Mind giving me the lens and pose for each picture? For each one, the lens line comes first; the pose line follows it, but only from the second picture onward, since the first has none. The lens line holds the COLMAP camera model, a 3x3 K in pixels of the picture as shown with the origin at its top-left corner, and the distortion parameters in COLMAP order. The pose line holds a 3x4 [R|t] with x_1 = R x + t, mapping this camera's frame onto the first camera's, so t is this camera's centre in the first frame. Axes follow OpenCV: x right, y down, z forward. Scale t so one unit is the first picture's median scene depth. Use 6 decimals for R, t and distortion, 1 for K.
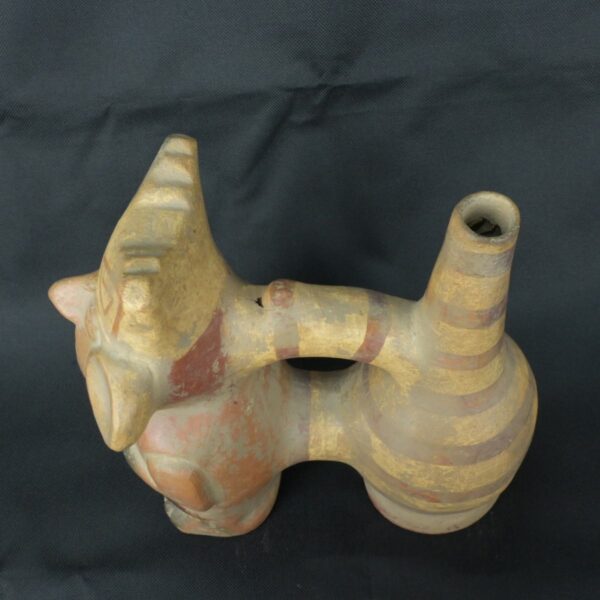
lens RADIAL K [[664.1, 0, 296.2], [0, 664.1, 300.4], [0, 0, 1]] dist [-0.004629, 0.000000]
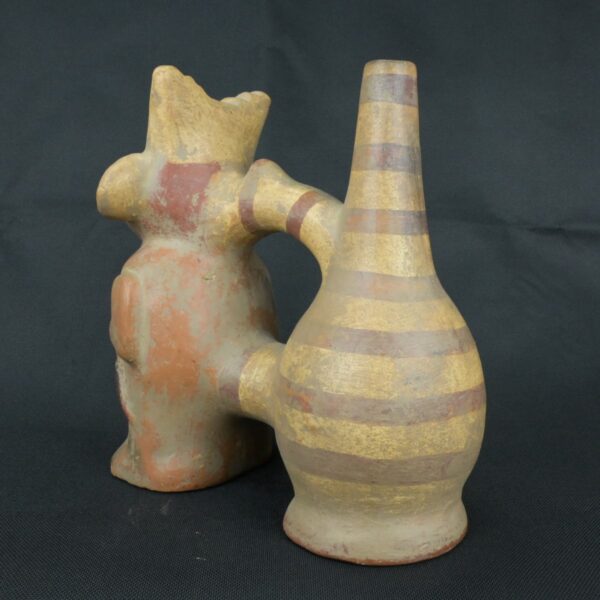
lens RADIAL K [[664.1, 0, 300.6], [0, 664.1, 298.3], [0, 0, 1]] dist [-0.004629, 0.000000]
pose [[0.819893, 0.170793, -0.546448, 0.712234], [-0.512212, 0.645217, -0.566863, 0.769714], [0.255761, 0.744664, 0.616491, 0.355000]]
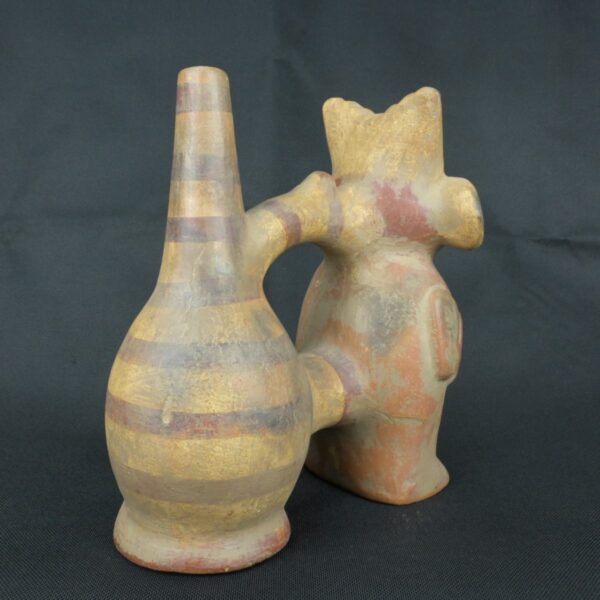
lens RADIAL K [[664.1, 0, 302.1], [0, 664.1, 298.6], [0, 0, 1]] dist [-0.004629, 0.000000]
pose [[-0.713820, 0.155708, -0.682800, 0.847947], [-0.551388, 0.476148, 0.685021, -0.701873], [0.431777, 0.865470, -0.254028, 1.358509]]
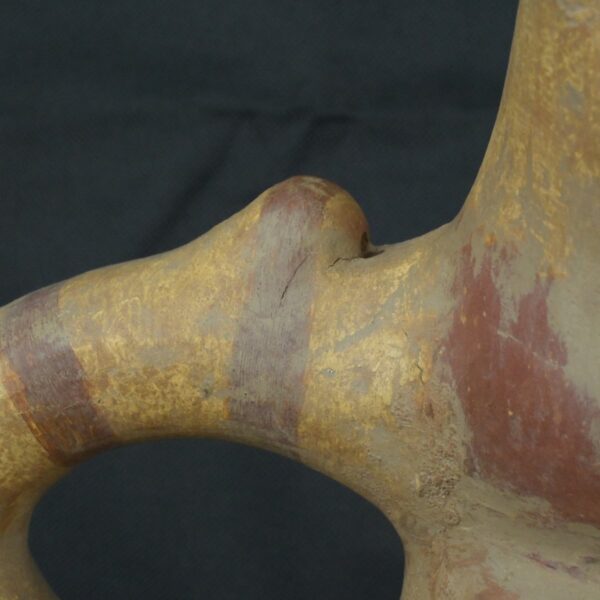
lens RADIAL K [[1960.5, 0, 300.3], [0, 1960.5, 301.6], [0, 0, 1]] dist [0.025634, 0.000000]
pose [[-0.989156, 0.027552, 0.144259, -0.146122], [0.144222, 0.367781, 0.918661, -0.842029], [-0.027745, 0.929504, -0.367766, 1.267682]]
